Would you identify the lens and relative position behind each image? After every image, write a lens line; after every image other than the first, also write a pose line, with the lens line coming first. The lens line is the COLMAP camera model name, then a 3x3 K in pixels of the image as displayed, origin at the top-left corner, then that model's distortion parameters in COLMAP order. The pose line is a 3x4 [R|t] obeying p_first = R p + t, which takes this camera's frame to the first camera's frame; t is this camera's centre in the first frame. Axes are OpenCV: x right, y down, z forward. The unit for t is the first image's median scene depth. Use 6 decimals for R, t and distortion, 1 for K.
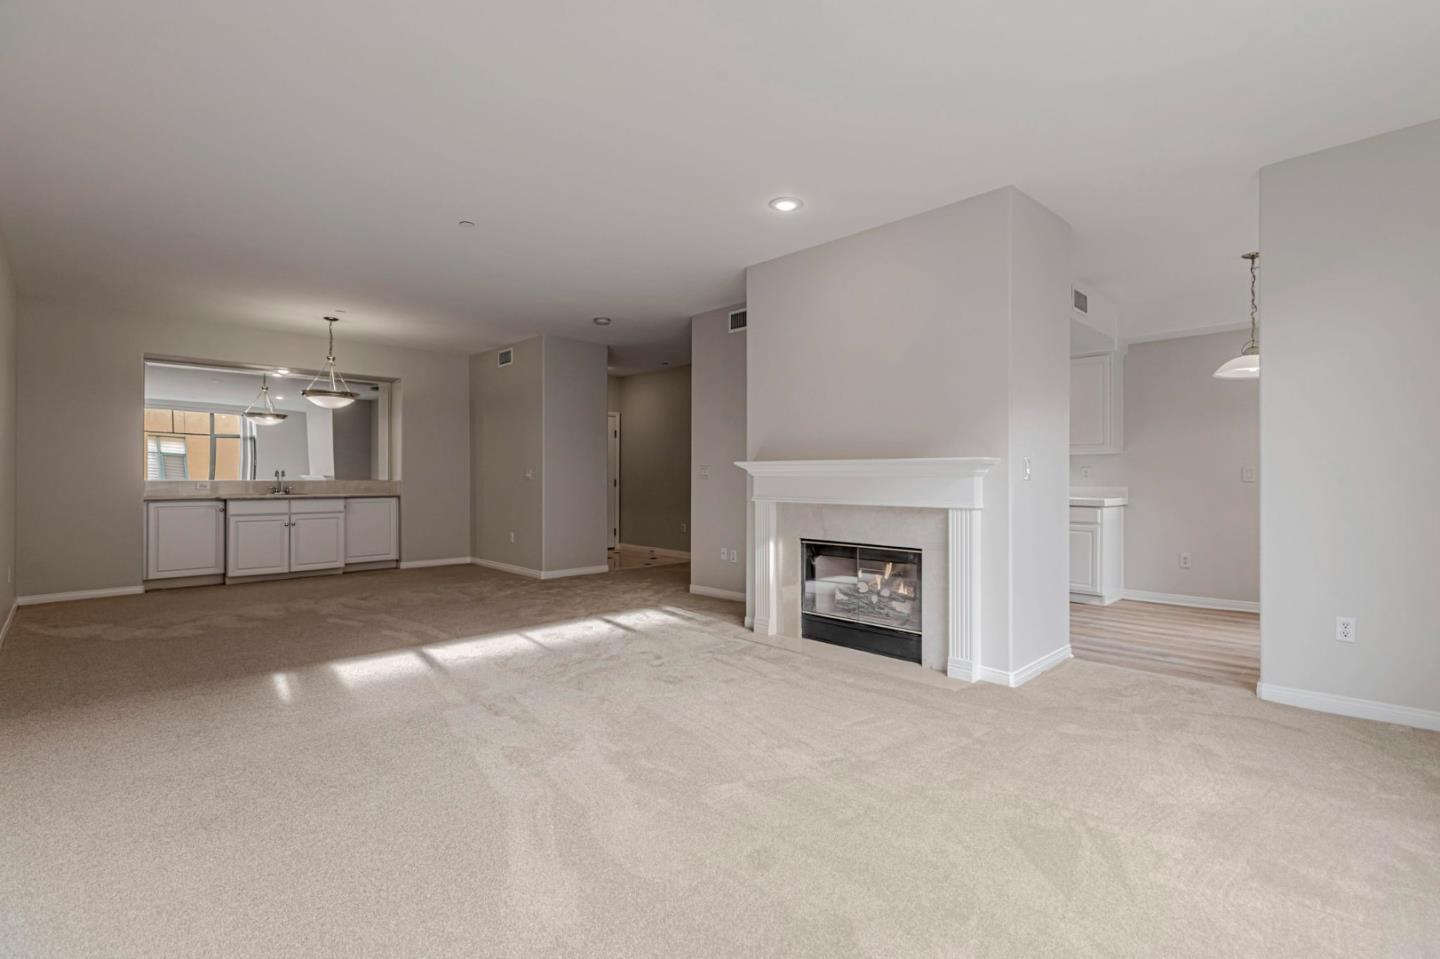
lens RADIAL K [[667.9, 0, 725.2], [0, 667.9, 475.0], [0, 0, 1]] dist [0.002609, 0.000531]
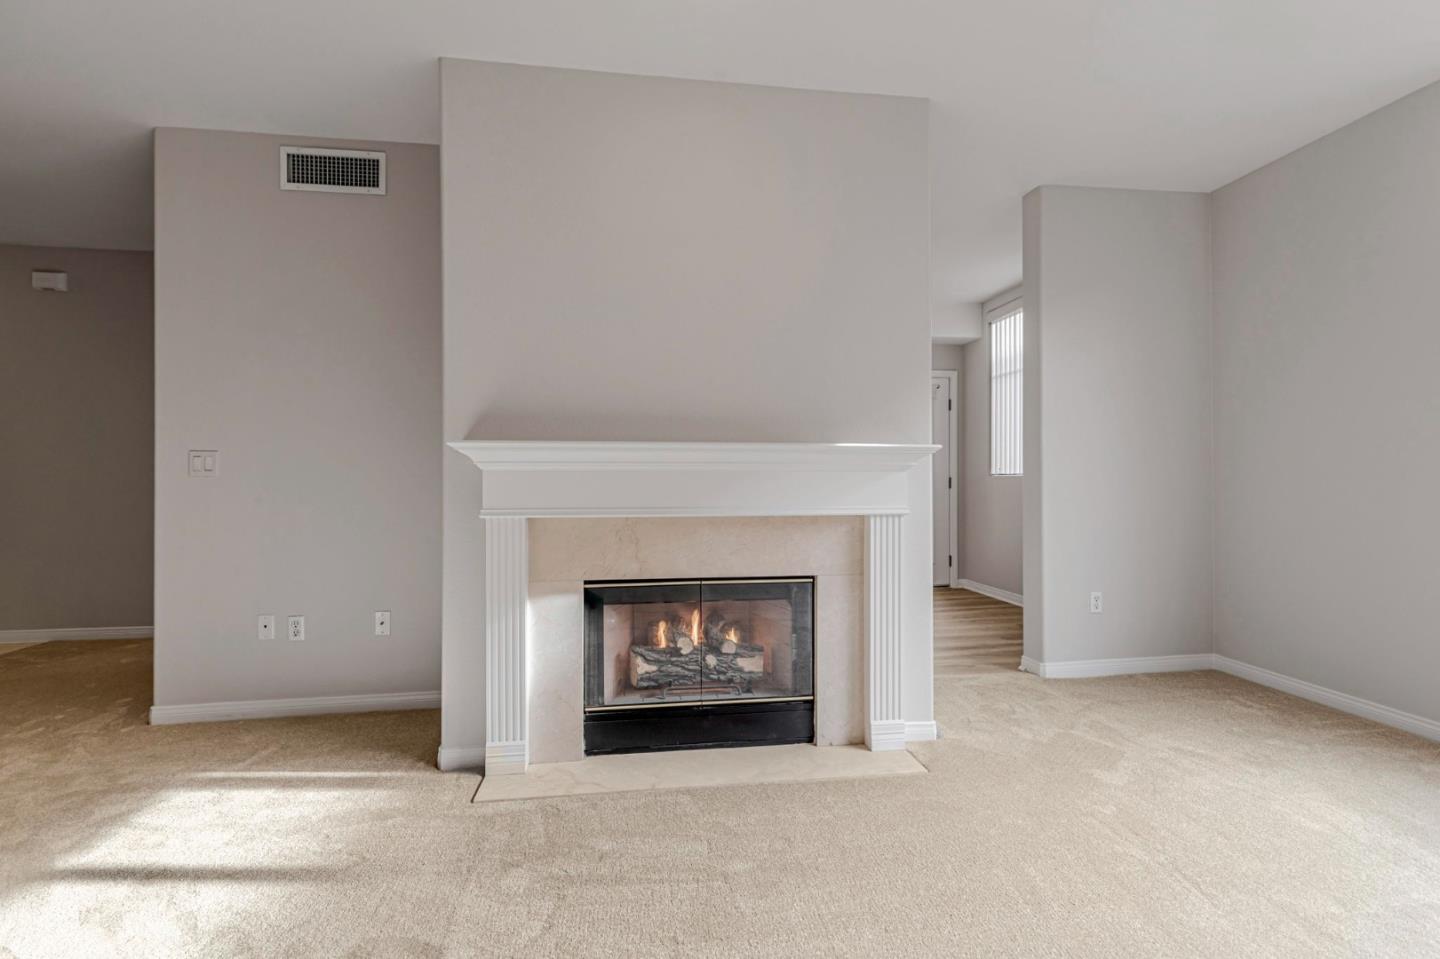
lens RADIAL K [[654.4, 0, 720.0], [0, 654.4, 479.5], [0, 0, 1]] dist [0.009598, 0.000294]
pose [[0.590202, -0.001947, 0.807253, -0.288360], [0.001391, 0.999998, 0.001395, 0.009173], [-0.807254, 0.000300, 0.590204, 0.627911]]
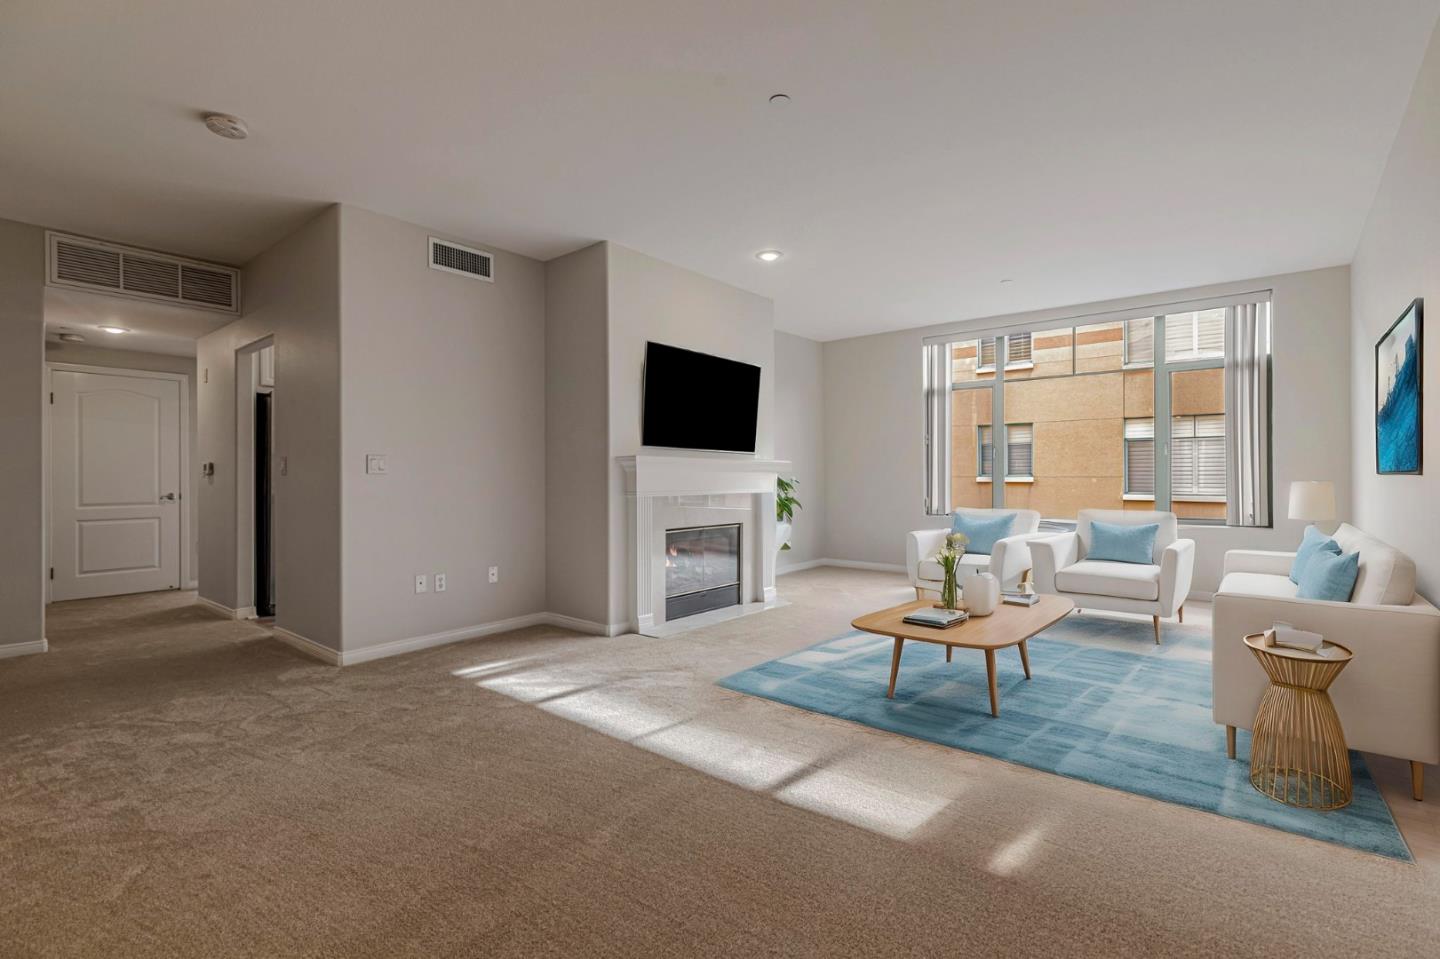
lens RADIAL K [[669.8, 0, 720.0], [0, 669.8, 479.5], [0, 0, 1]] dist [0.002881, 0.000469]
pose [[-0.105269, -0.006124, 0.994425, -1.048830], [-0.001576, 0.999981, 0.005991, 0.007429], [-0.994443, -0.000937, -0.105277, 1.107620]]
